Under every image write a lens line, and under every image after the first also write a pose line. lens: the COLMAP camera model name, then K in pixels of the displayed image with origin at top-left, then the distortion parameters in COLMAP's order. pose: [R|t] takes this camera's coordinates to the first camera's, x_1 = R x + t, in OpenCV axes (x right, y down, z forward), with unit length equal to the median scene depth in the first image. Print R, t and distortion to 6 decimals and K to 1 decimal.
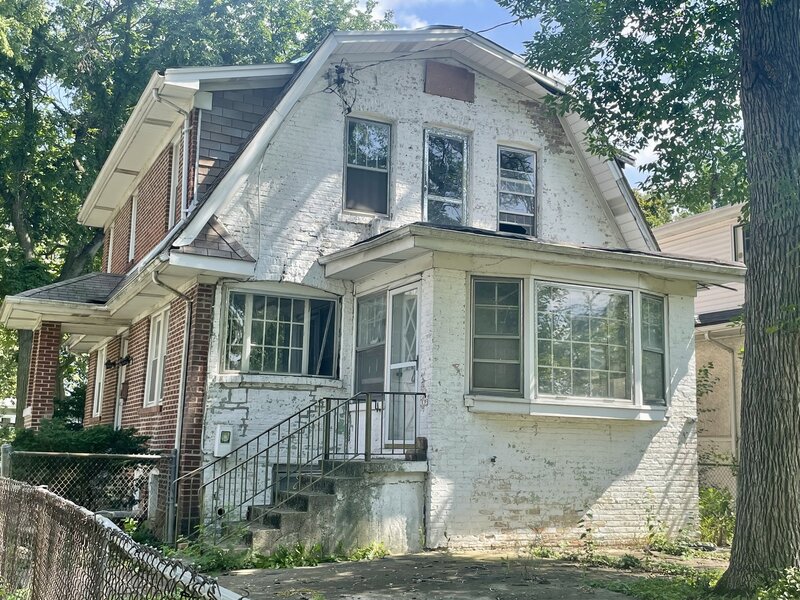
lens RADIAL K [[913.6, 0, 400.0], [0, 913.6, 300.0], [0, 0, 1]] dist [0.000762, -0.001750]
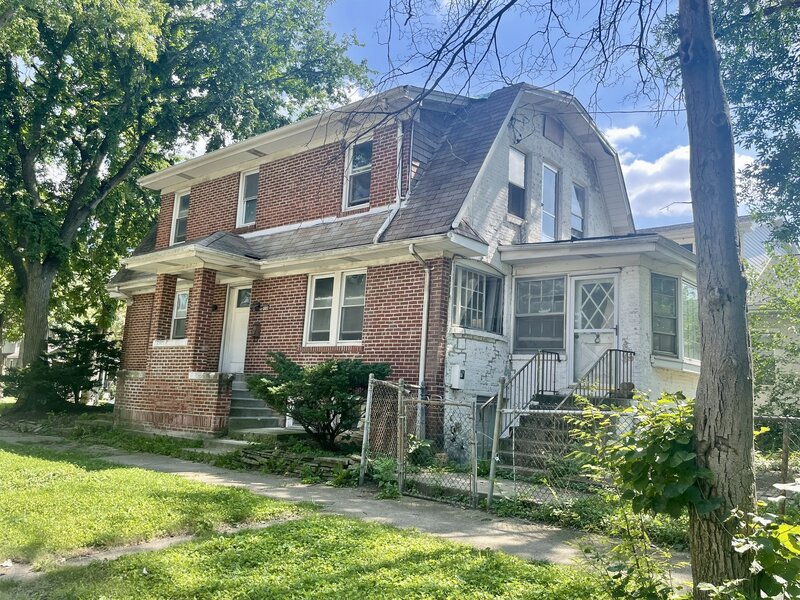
lens RADIAL K [[659.9, 0, 400.0], [0, 659.9, 300.0], [0, 0, 1]] dist [0.037688, 0.000632]
pose [[0.933442, 0.086185, 0.348221, -0.595843], [-0.097443, 0.995129, 0.014912, 0.035030], [-0.345240, -0.047851, 0.937294, 0.127017]]
